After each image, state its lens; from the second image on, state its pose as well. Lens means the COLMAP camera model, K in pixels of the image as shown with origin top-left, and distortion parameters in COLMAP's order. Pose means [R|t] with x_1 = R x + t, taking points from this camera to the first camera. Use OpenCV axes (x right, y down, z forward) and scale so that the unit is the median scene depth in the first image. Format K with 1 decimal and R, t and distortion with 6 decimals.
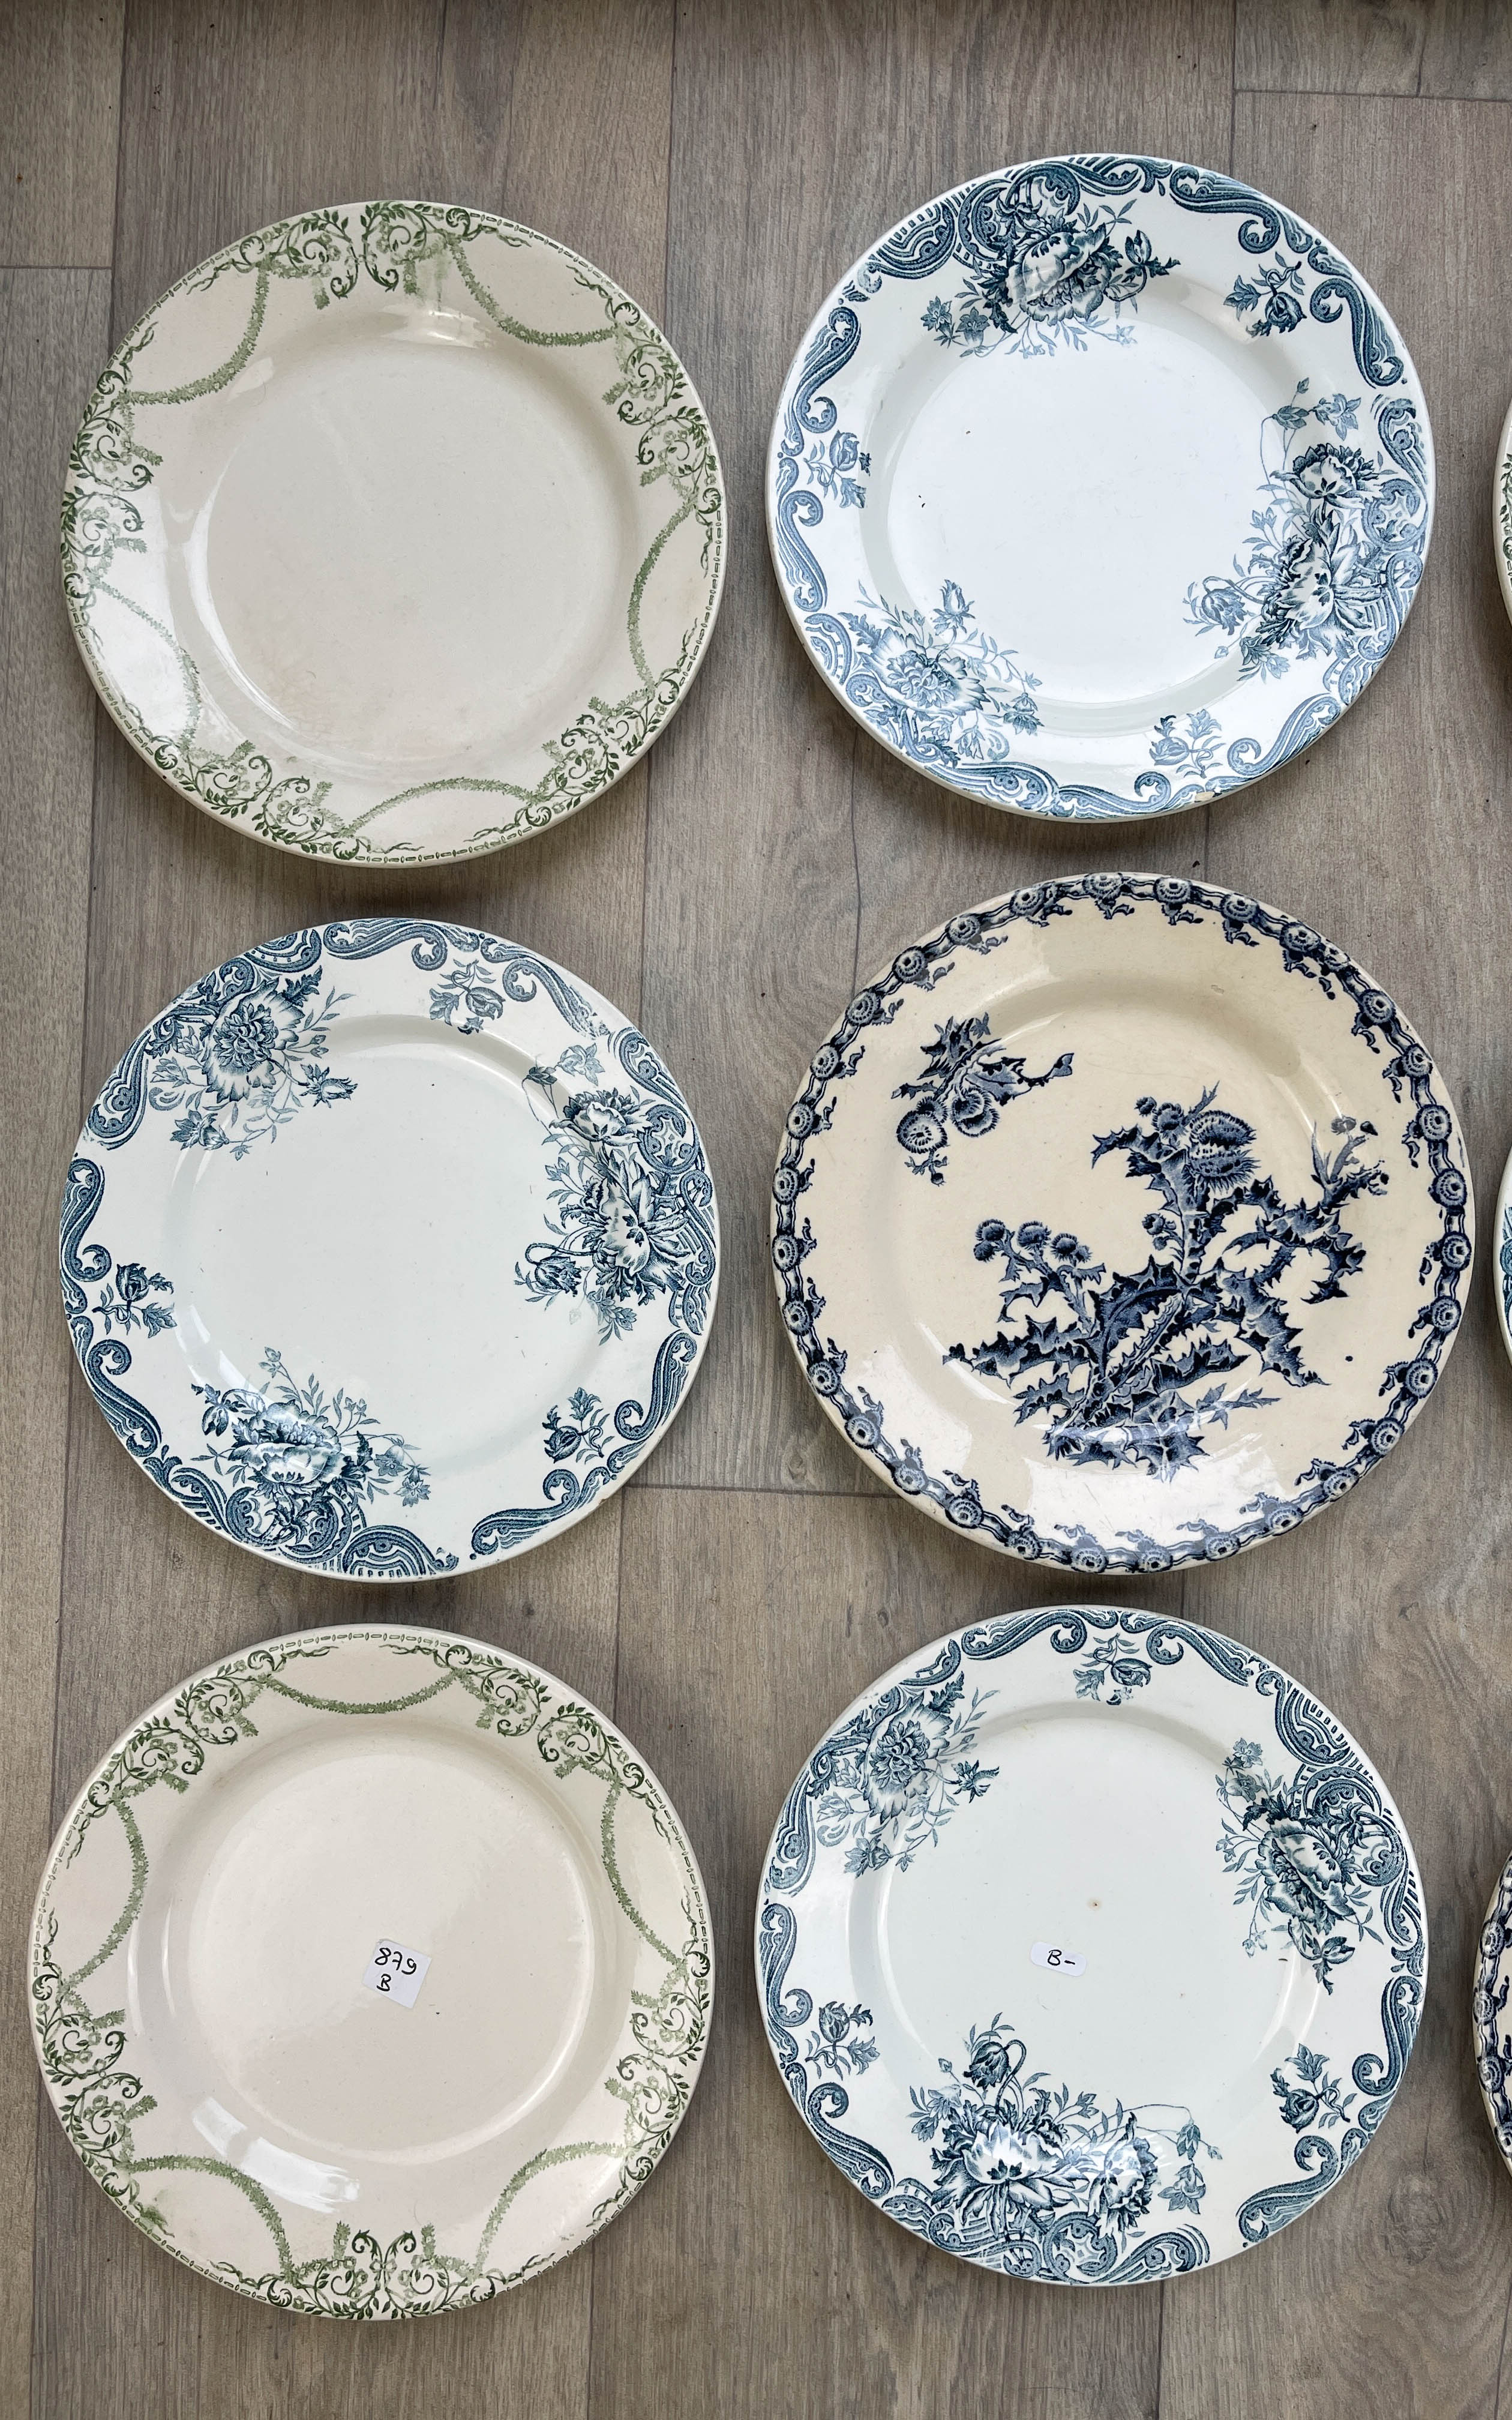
lens RADIAL K [[1844.7, 0, 756.2], [0, 1844.7, 1218.9], [0, 0, 1]] dist [0.049890, -0.057483]
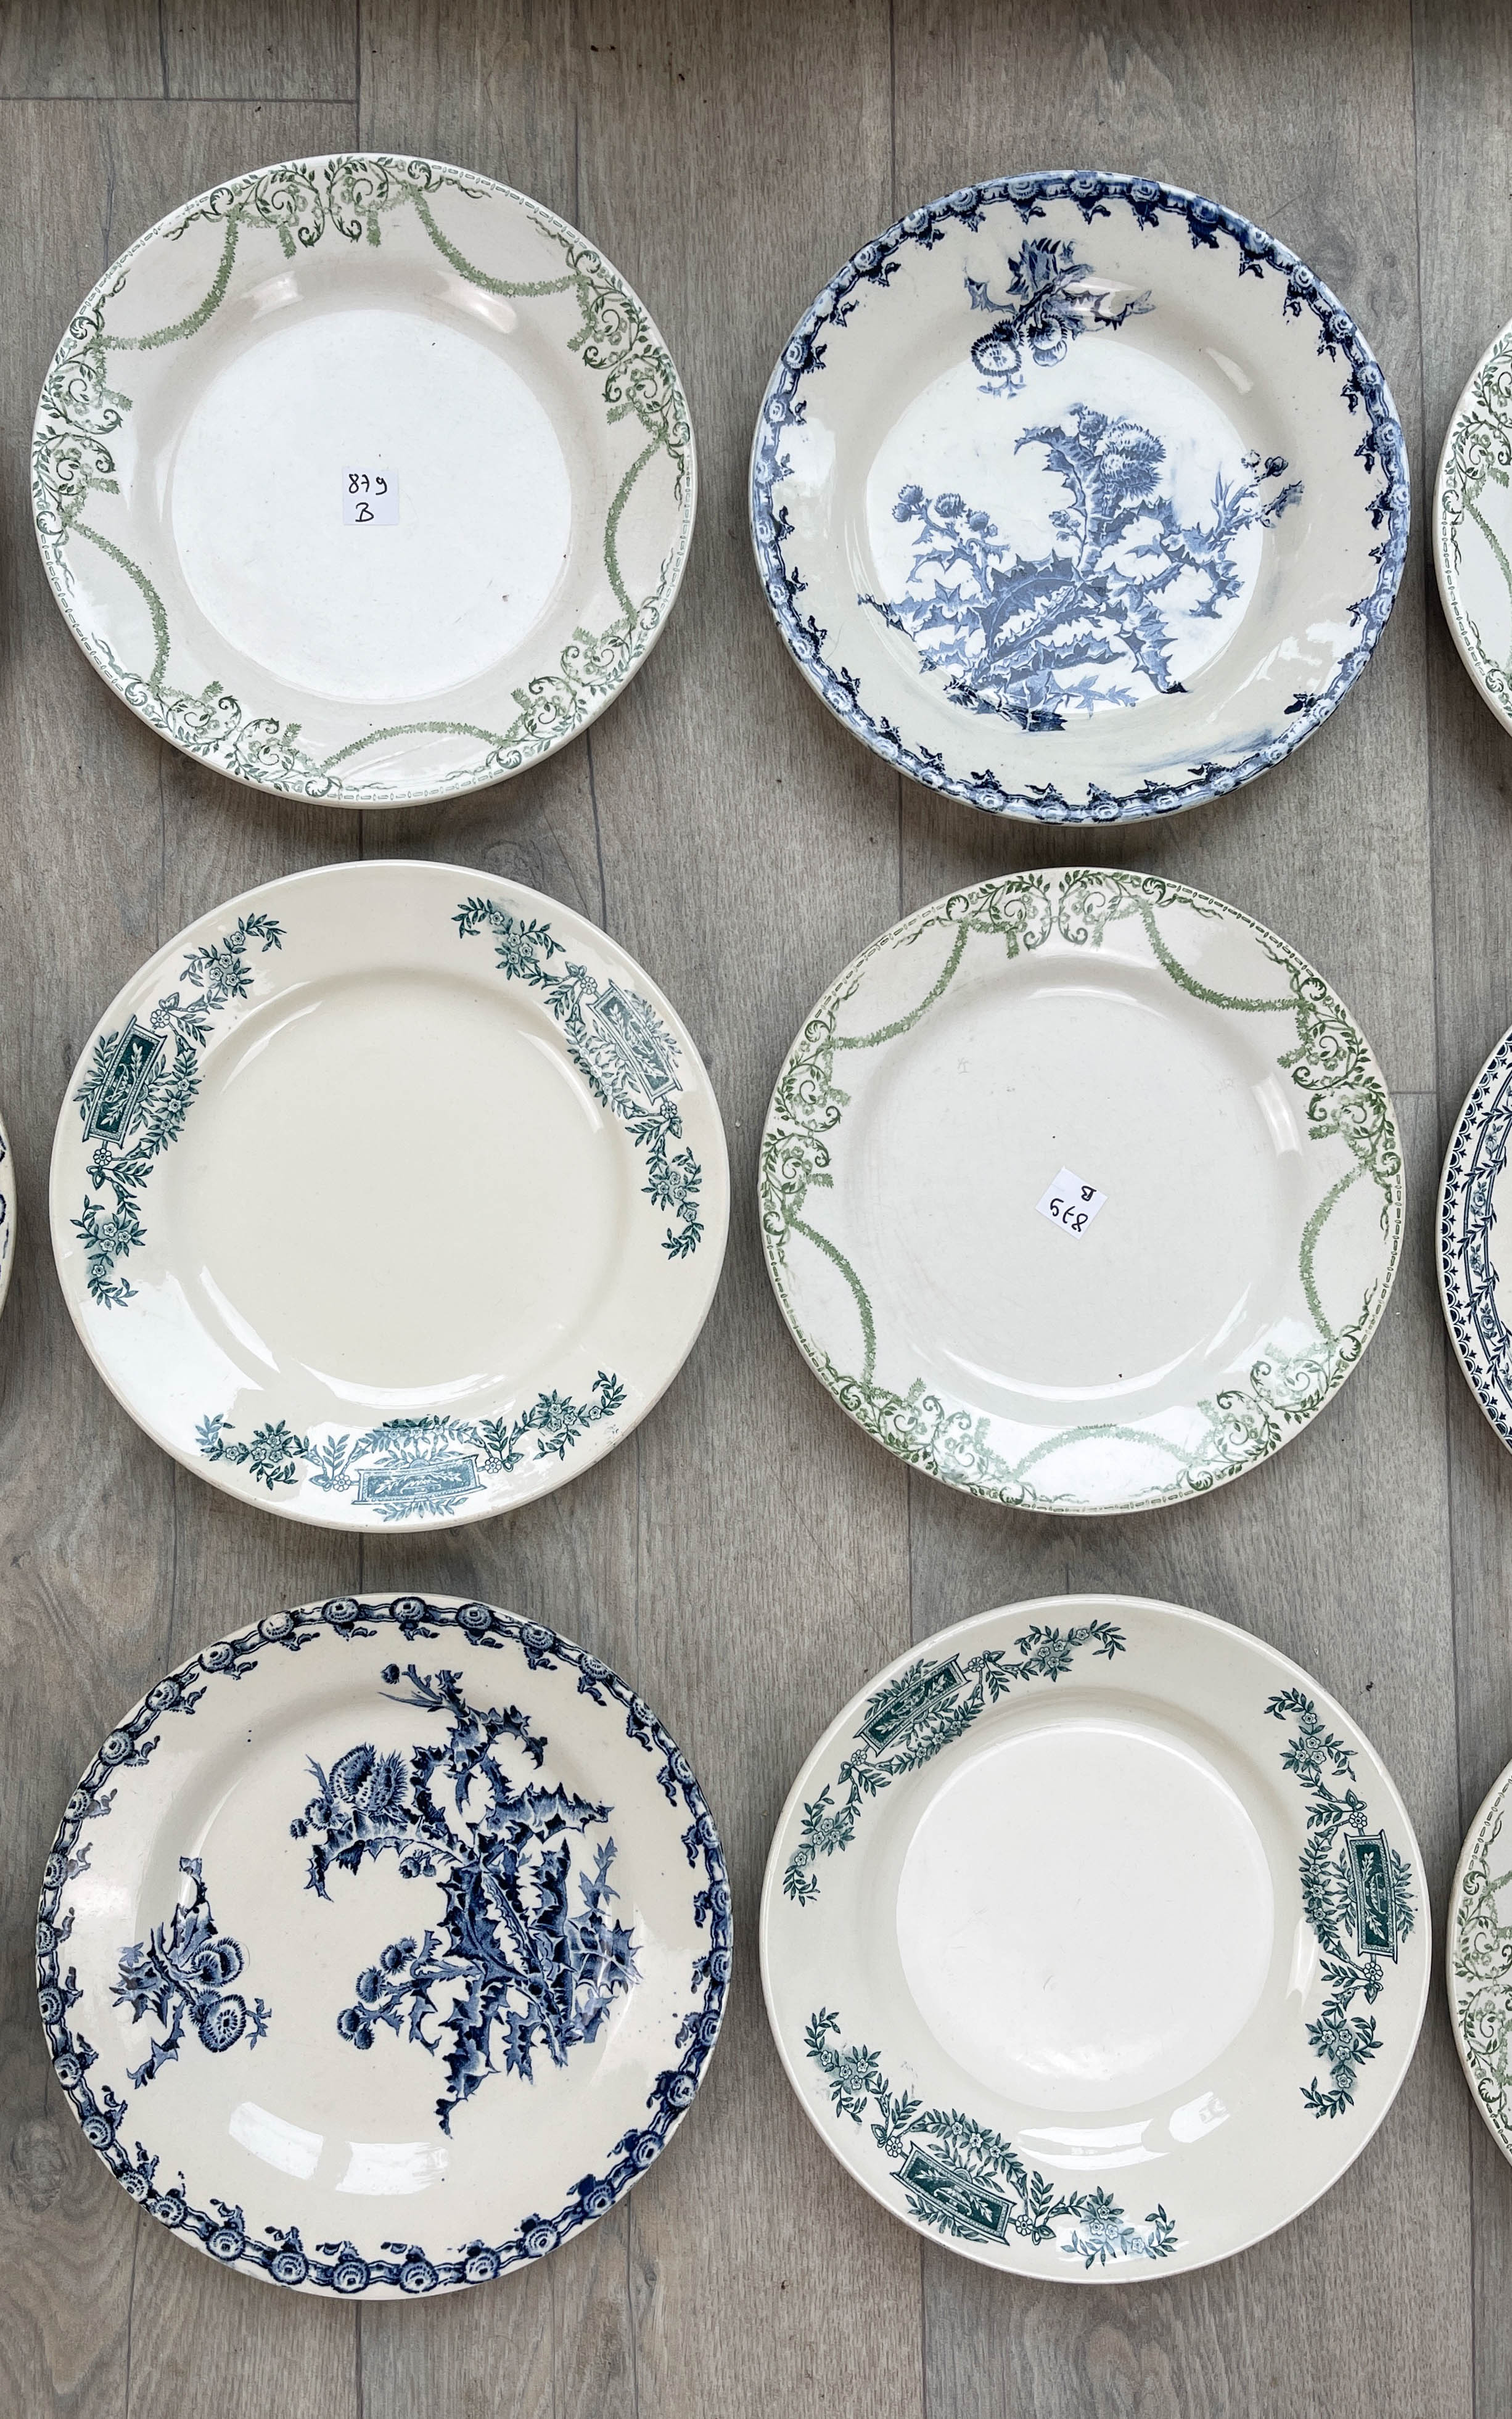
lens RADIAL K [[1871.9, 0, 710.6], [0, 1871.9, 1239.9], [0, 0, 1]] dist [0.034304, -0.043990]
pose [[0.996746, -0.041399, 0.069159, 0.672050], [0.043476, 0.998639, -0.028801, 0.083591], [-0.067873, 0.031714, 0.997190, -0.057166]]
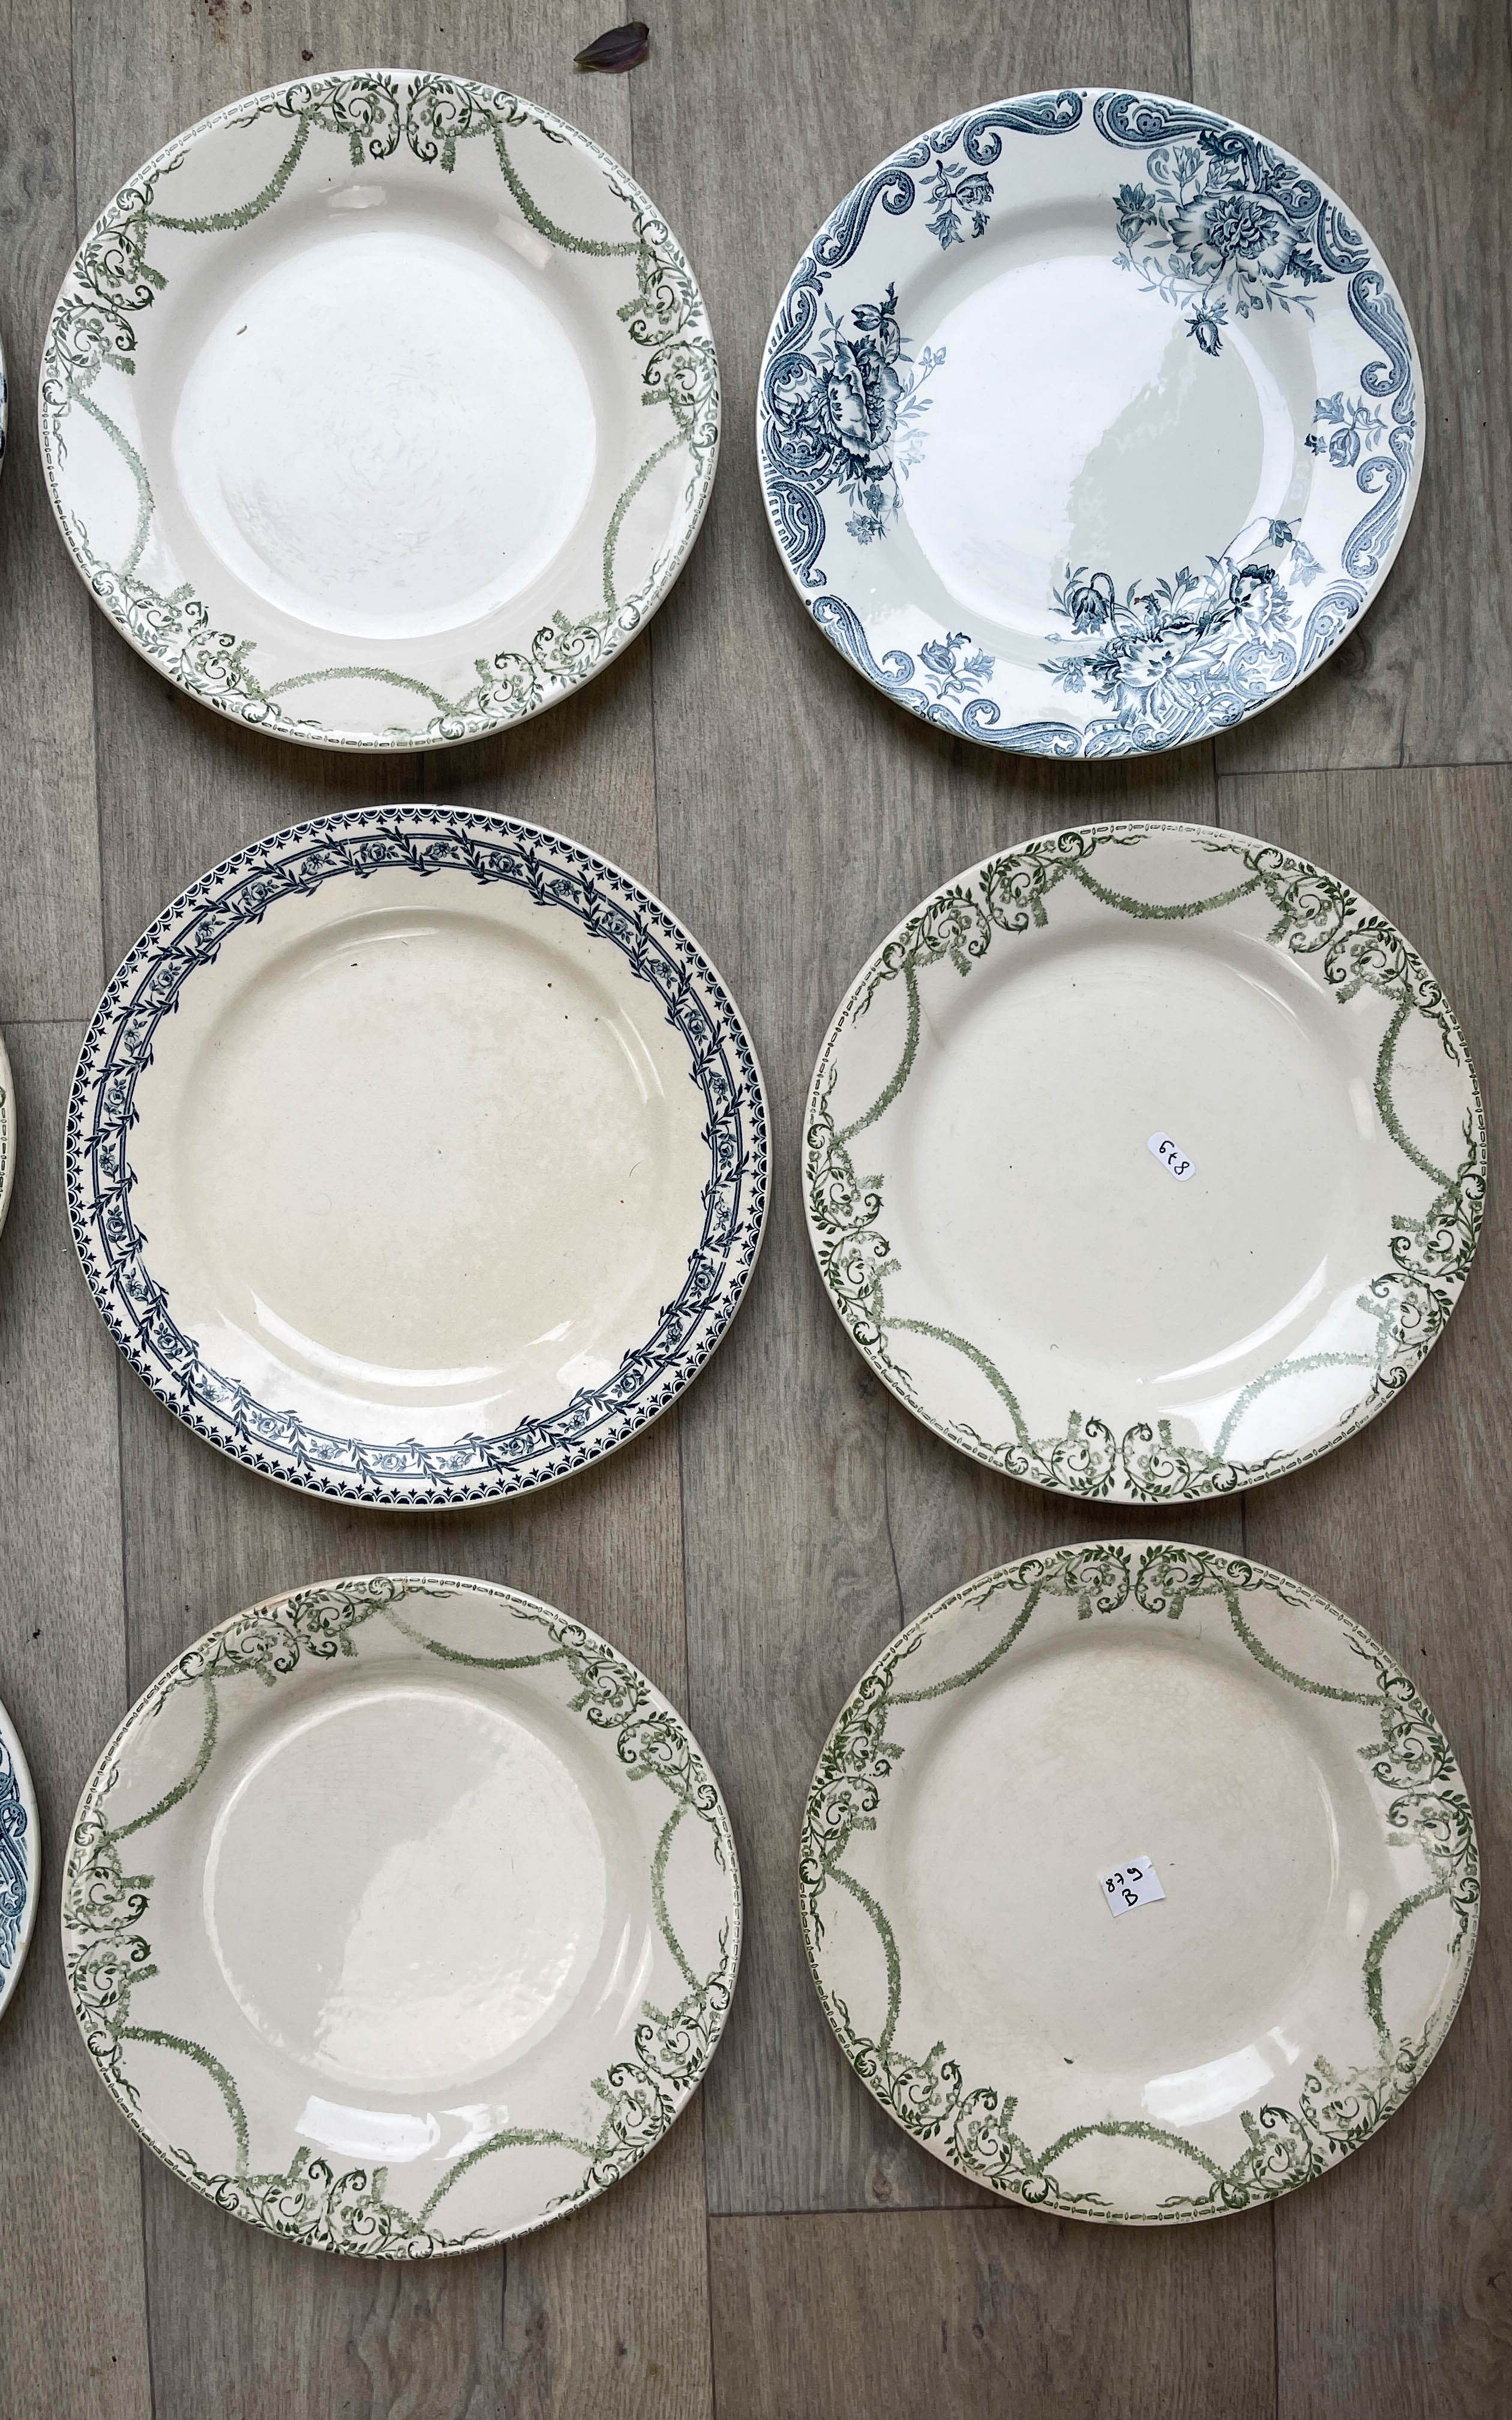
lens RADIAL K [[1839.4, 0, 706.6], [0, 1839.4, 1220.7], [0, 0, 1]] dist [0.064208, -0.095438]
pose [[0.997150, -0.071354, 0.024494, 1.464443], [0.071148, 0.997424, 0.009161, 0.111324], [-0.025085, -0.007392, 0.999658, -0.042605]]
